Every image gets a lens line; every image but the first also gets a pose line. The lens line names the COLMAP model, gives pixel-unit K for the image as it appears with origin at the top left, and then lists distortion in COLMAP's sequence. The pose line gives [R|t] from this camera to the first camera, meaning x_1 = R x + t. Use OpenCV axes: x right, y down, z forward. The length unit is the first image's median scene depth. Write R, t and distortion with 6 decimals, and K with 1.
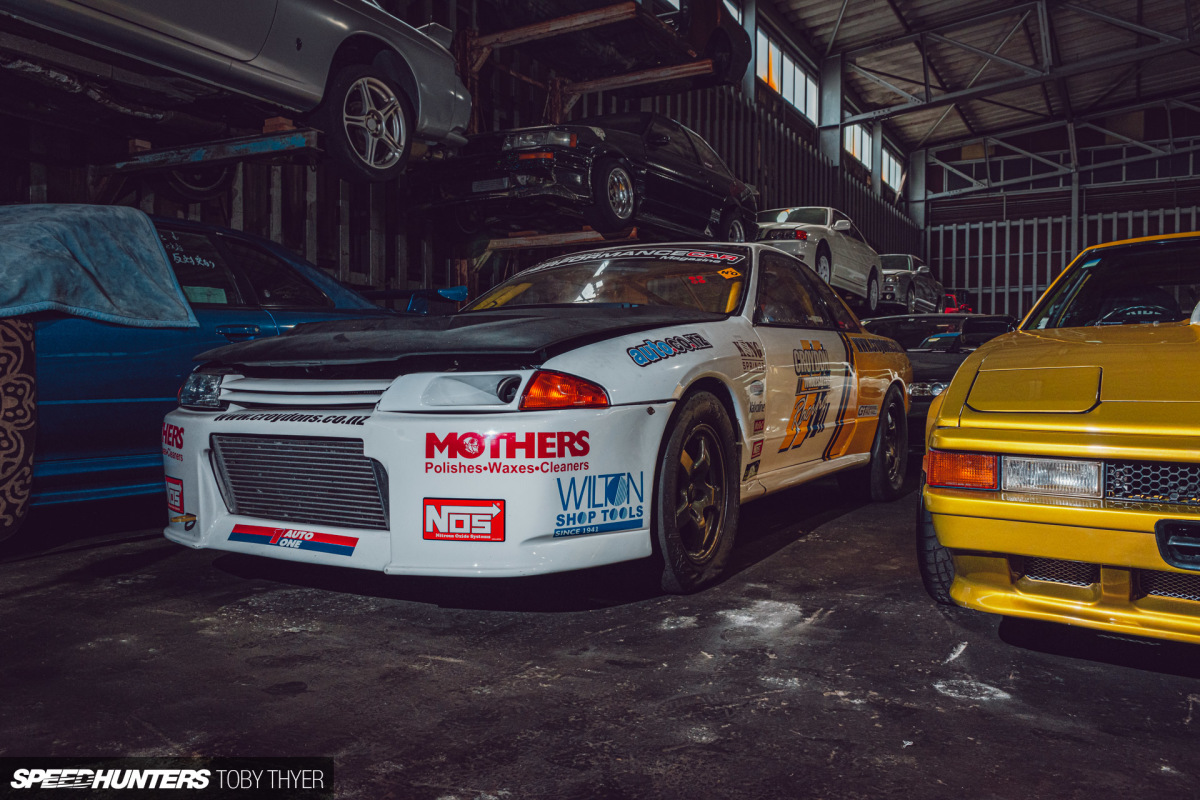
lens RADIAL K [[922.0, 0, 600.0], [0, 922.0, 400.0], [0, 0, 1]] dist [0.008151, -0.009587]
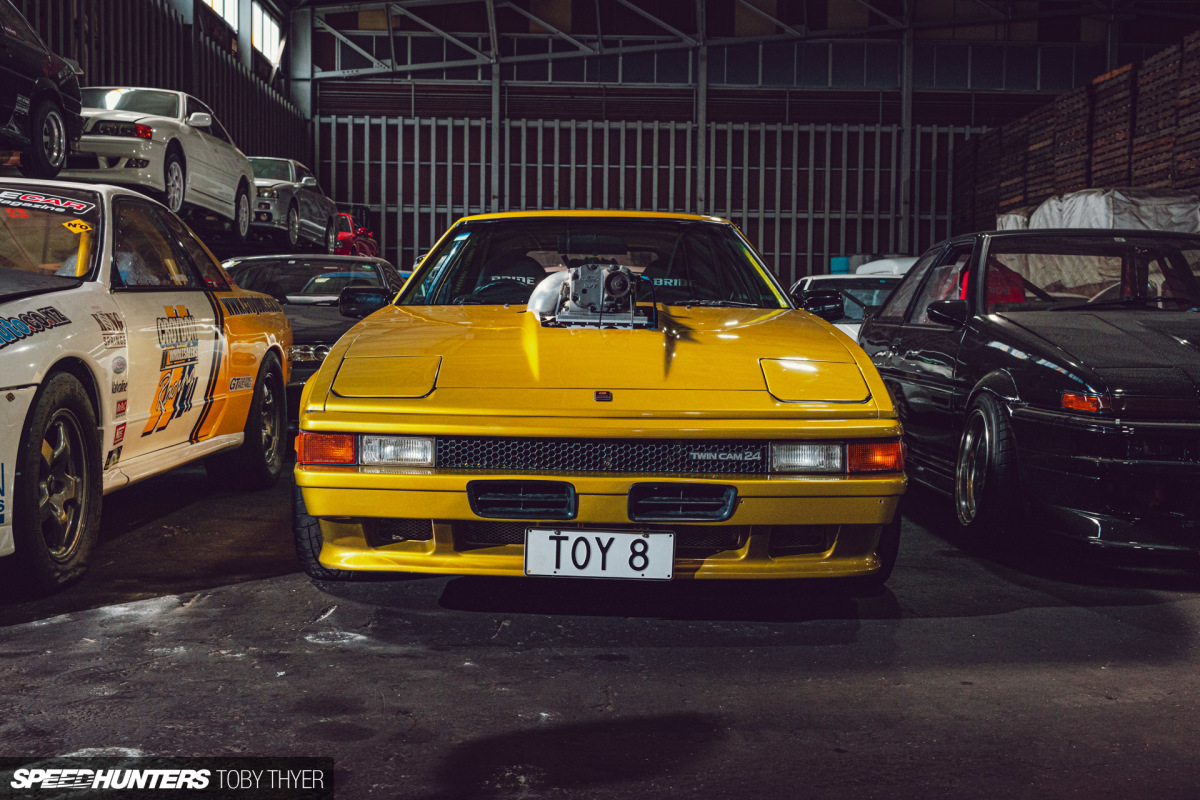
lens RADIAL K [[1466.7, 0, 616.9], [0, 1466.7, 398.6], [0, 0, 1]] dist [0.011736, -0.000974]
pose [[0.858900, -0.020204, 0.511745, -0.052633], [0.000837, 0.999276, 0.038047, -0.012618], [-0.512143, -0.032250, 0.858295, -0.170851]]
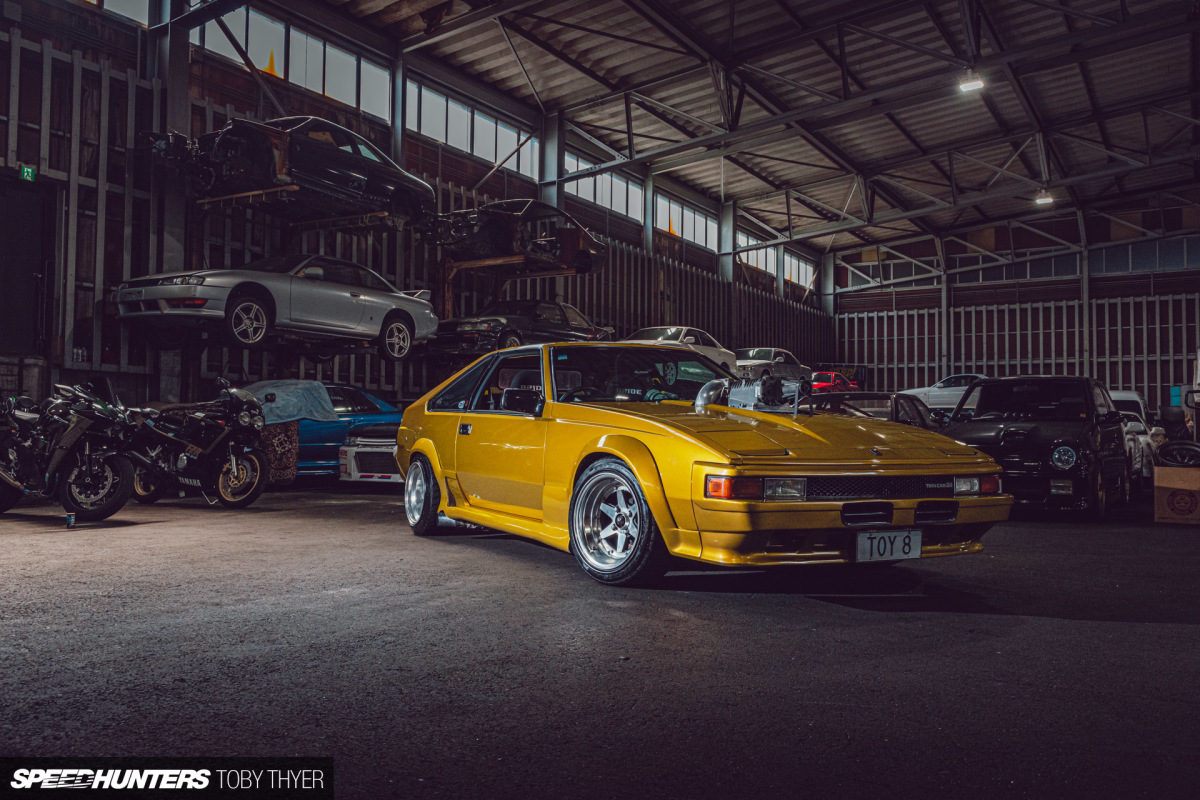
lens RADIAL K [[977.8, 0, 600.0], [0, 977.8, 400.0], [0, 0, 1]] dist [-0.003243, -0.002072]
pose [[0.999381, 0.003272, -0.035018, 0.112956], [-0.005233, 0.998414, -0.056054, 0.006327], [0.034779, 0.056203, 0.997813, -0.460551]]
